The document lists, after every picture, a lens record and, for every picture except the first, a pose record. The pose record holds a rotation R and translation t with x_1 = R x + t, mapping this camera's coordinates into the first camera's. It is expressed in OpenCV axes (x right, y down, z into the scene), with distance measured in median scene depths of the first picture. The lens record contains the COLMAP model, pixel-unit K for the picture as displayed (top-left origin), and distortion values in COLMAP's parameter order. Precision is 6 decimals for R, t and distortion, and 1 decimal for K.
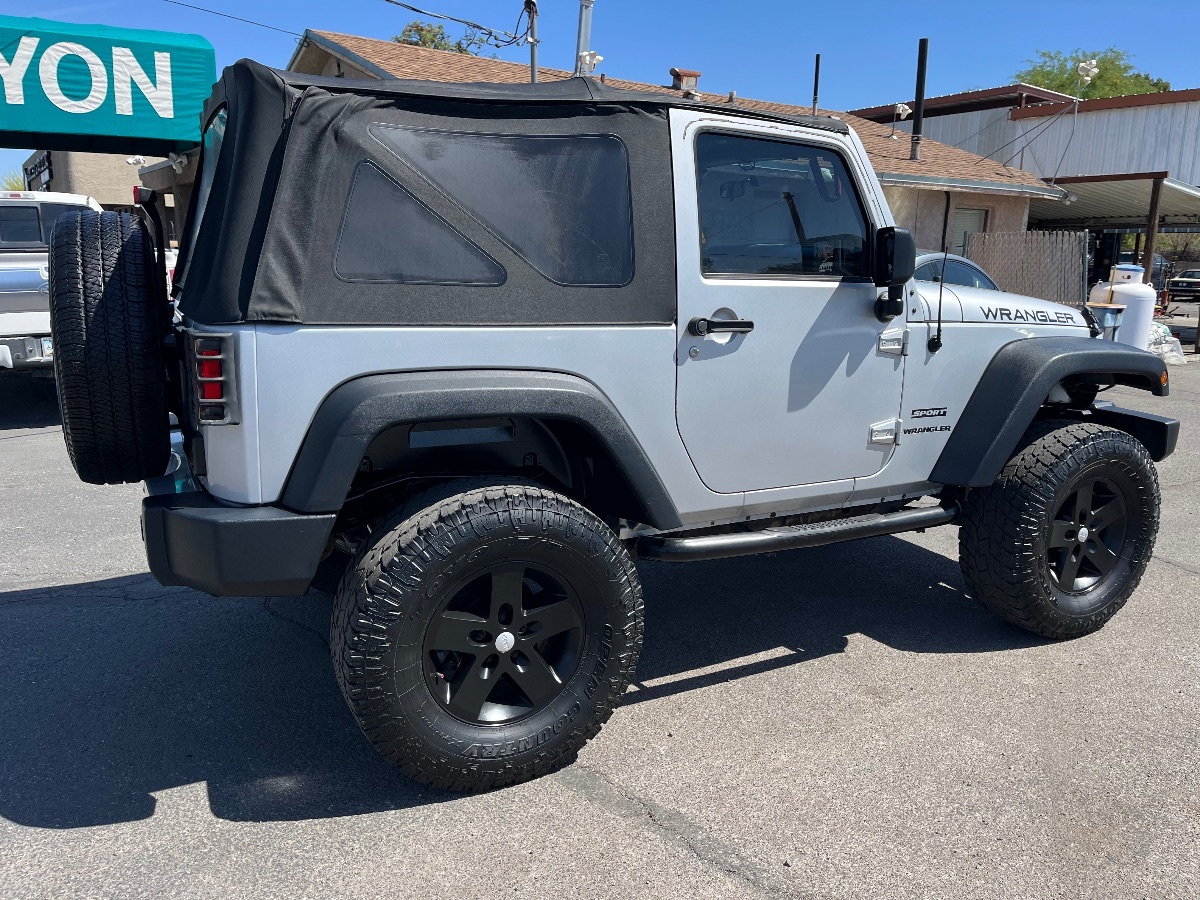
lens RADIAL K [[906.3, 0, 614.8], [0, 906.3, 444.3], [0, 0, 1]] dist [0.068309, -0.109080]
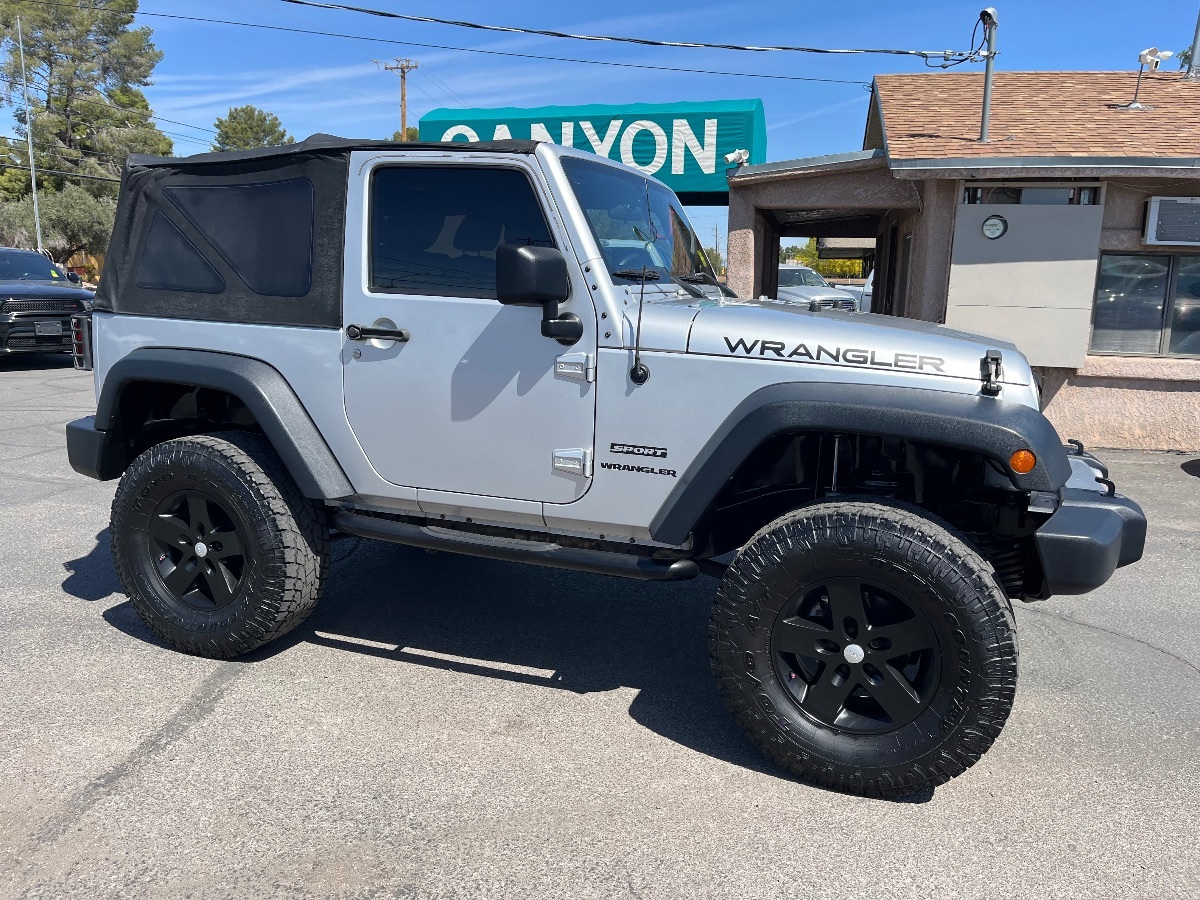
lens RADIAL K [[906.3, 0, 614.8], [0, 906.3, 444.3], [0, 0, 1]] dist [0.068309, -0.109080]
pose [[0.666743, 0.131379, -0.733616, 0.924005], [-0.161632, 0.986403, 0.029751, -0.059448], [0.727550, 0.098739, 0.678912, 0.357002]]
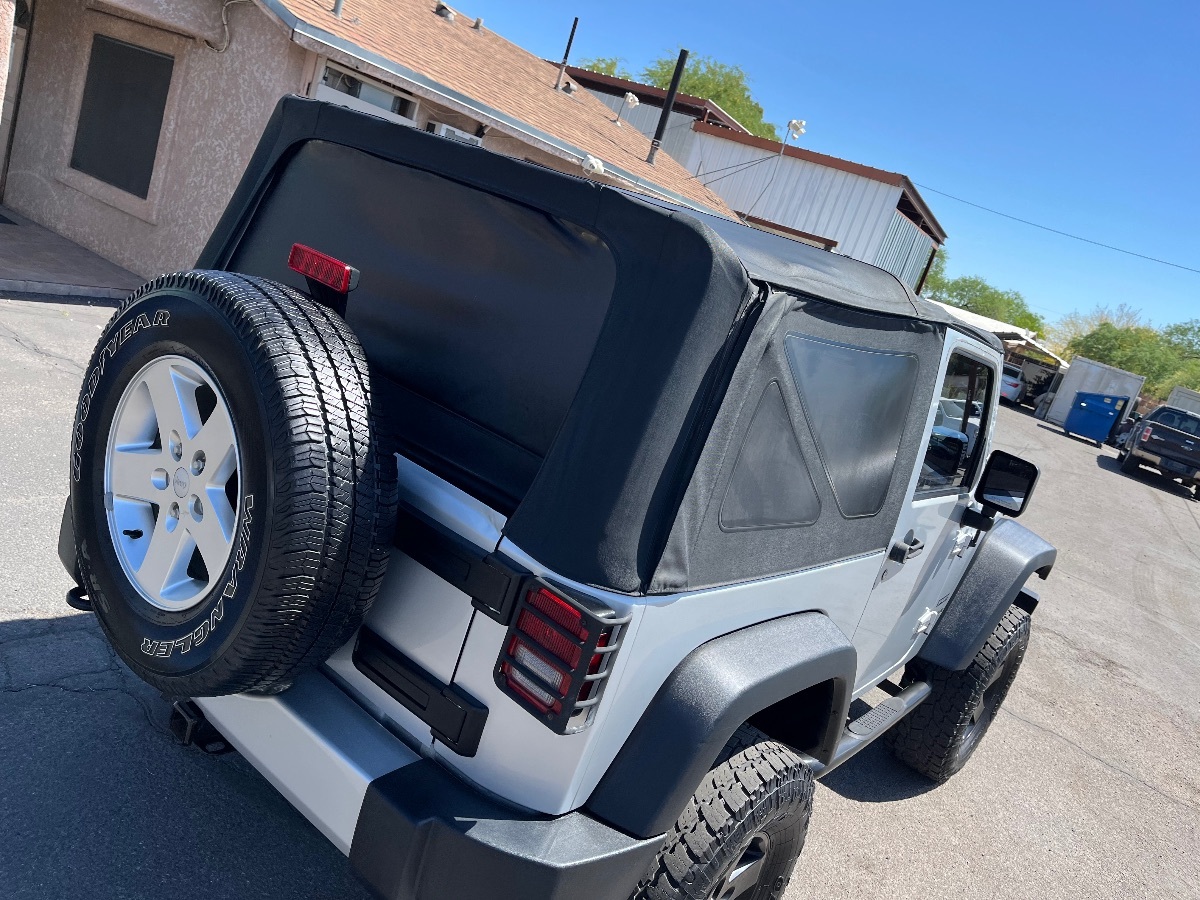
lens RADIAL K [[906.3, 0, 614.8], [0, 906.3, 444.3], [0, 0, 1]] dist [0.068309, -0.109080]
pose [[0.864175, 0.153837, 0.479099, -0.488909], [-0.205845, 0.976887, 0.057618, -0.178692], [-0.459161, -0.148412, 0.875868, 0.247706]]
